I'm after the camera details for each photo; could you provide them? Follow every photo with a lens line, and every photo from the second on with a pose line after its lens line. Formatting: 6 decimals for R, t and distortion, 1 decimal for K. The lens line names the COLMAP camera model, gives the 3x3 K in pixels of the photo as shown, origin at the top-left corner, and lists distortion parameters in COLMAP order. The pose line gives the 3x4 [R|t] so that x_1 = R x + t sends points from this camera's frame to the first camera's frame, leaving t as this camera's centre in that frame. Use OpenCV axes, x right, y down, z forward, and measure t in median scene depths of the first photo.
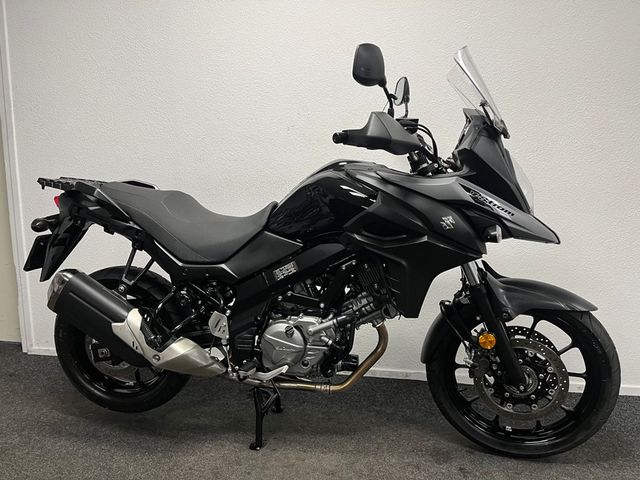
lens RADIAL K [[479.8, 0, 317.7], [0, 479.8, 242.0], [0, 0, 1]] dist [0.089991, -0.122590]
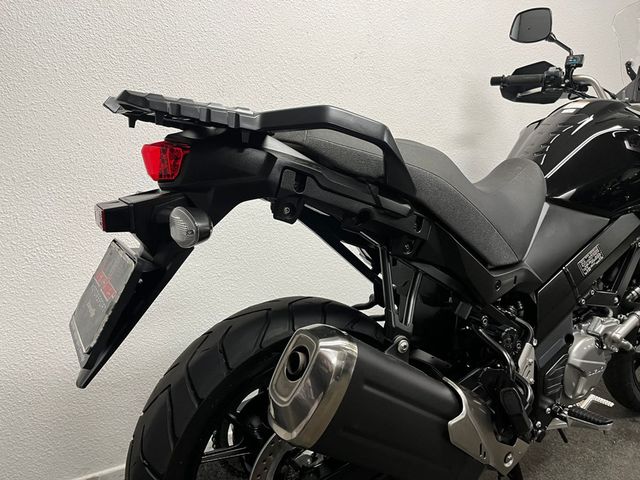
lens RADIAL K [[479.8, 0, 317.7], [0, 479.8, 242.0], [0, 0, 1]] dist [0.089991, -0.122590]
pose [[0.818197, -0.117074, 0.562891, -0.735611], [0.040299, 0.988318, 0.146980, -0.075792], [-0.573523, -0.097574, 0.813357, 0.659900]]
